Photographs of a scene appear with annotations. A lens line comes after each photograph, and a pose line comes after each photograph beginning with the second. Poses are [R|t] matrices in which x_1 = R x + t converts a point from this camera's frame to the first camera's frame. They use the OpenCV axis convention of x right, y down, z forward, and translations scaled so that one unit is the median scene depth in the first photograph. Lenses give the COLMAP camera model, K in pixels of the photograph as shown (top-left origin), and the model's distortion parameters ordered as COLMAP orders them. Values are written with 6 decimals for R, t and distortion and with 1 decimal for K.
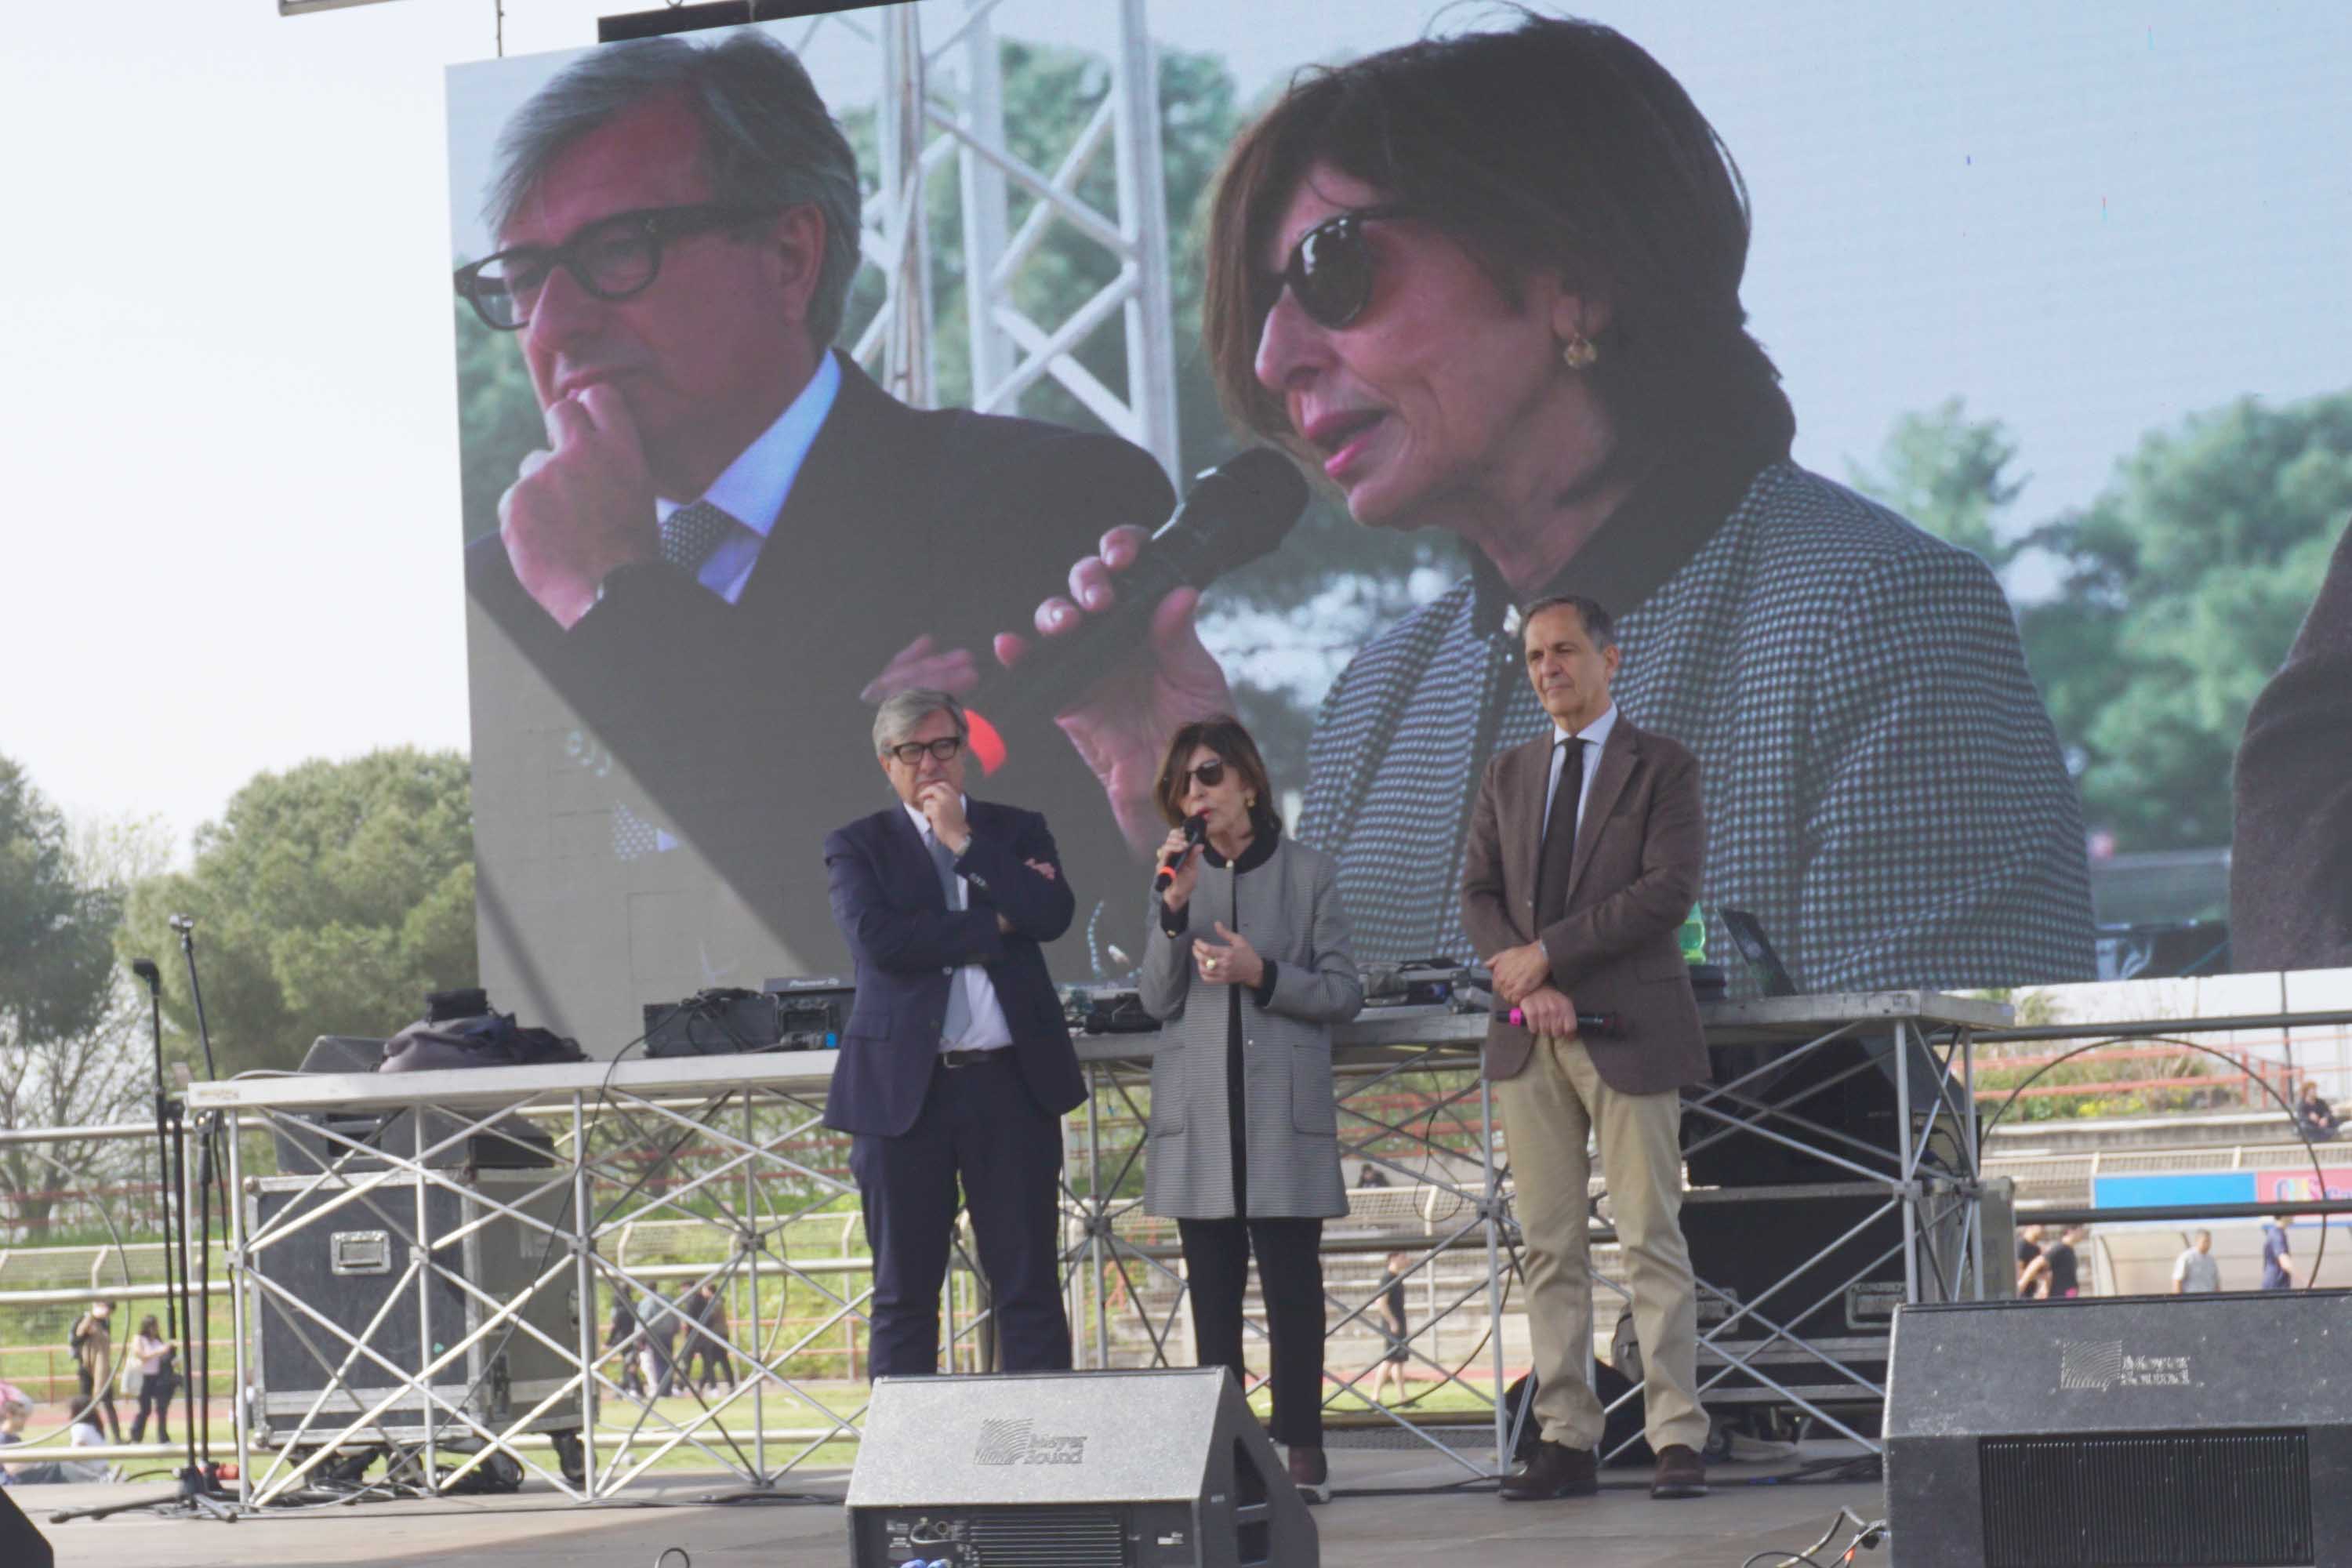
lens RADIAL K [[3866.5, 0, 1176.0], [0, 3866.5, 784.0], [0, 0, 1]] dist [-0.001737, -0.041305]
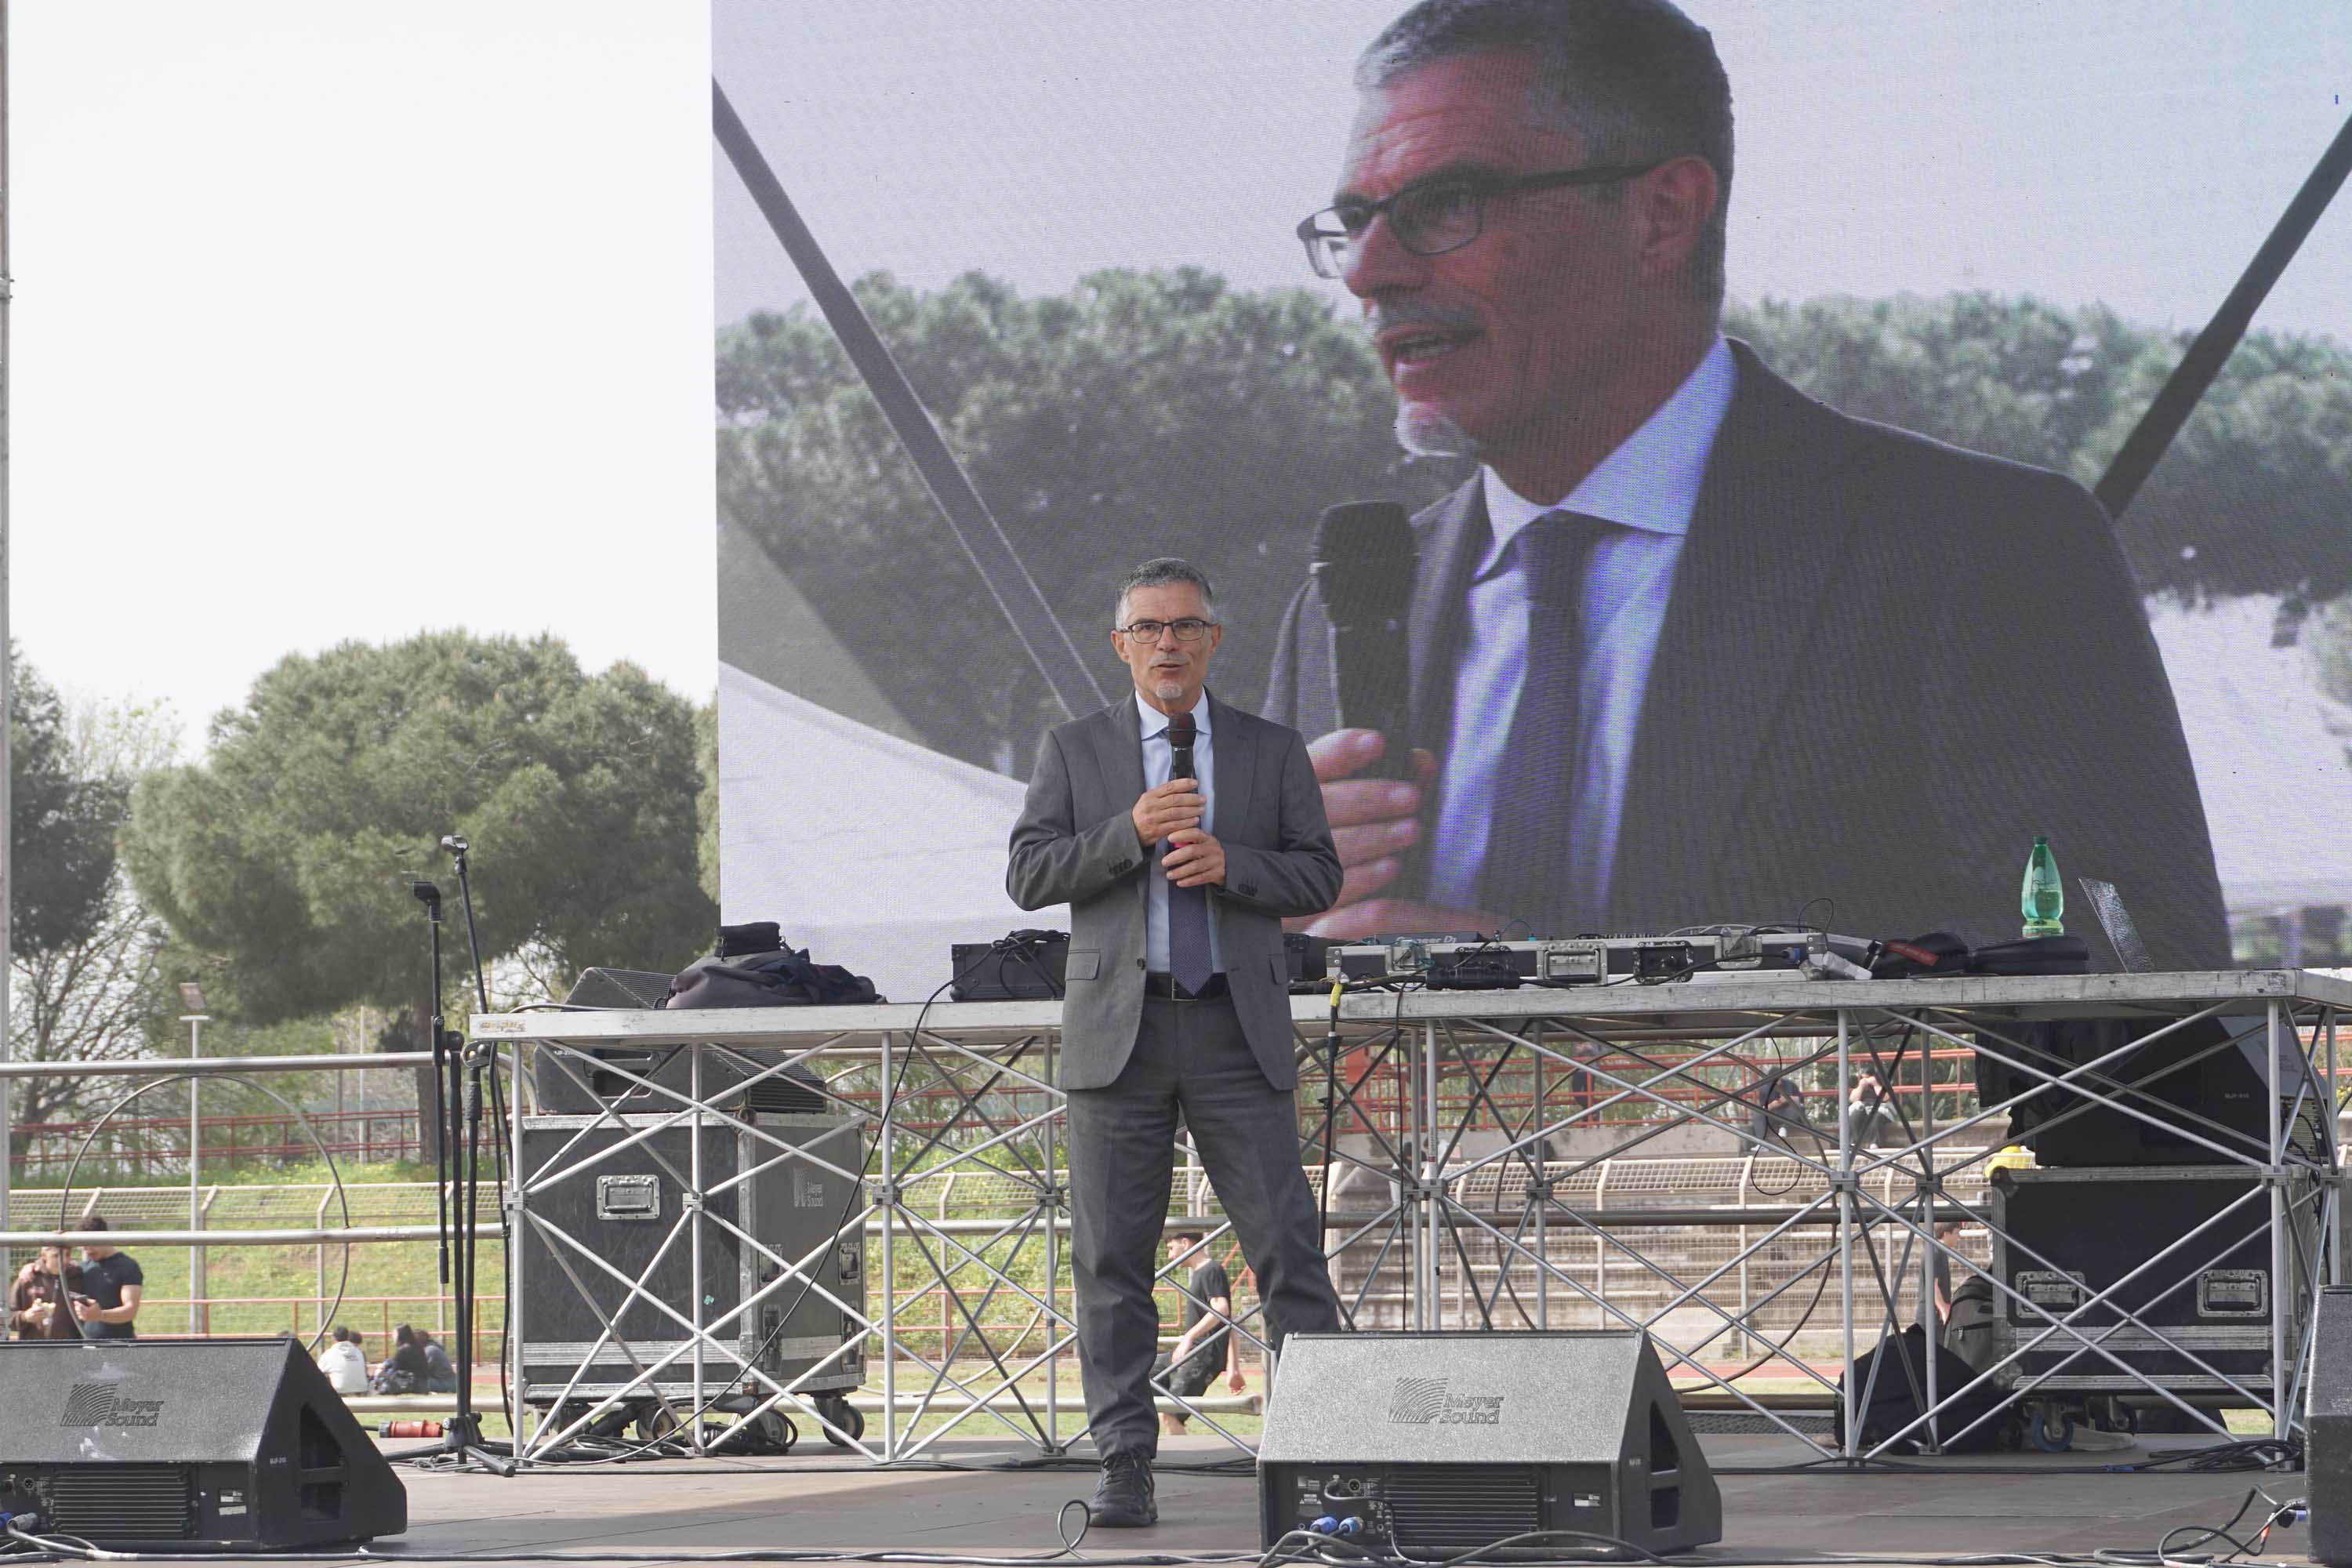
lens RADIAL K [[4989.0, 0, 1176.0], [0, 4989.0, 784.0], [0, 0, 1]] dist [0.018809, -0.098412]
pose [[0.998474, 0.030573, 0.045996, -0.137345], [-0.031848, 0.999121, 0.027247, -0.017131], [-0.045123, -0.028670, 0.998570, -0.220644]]
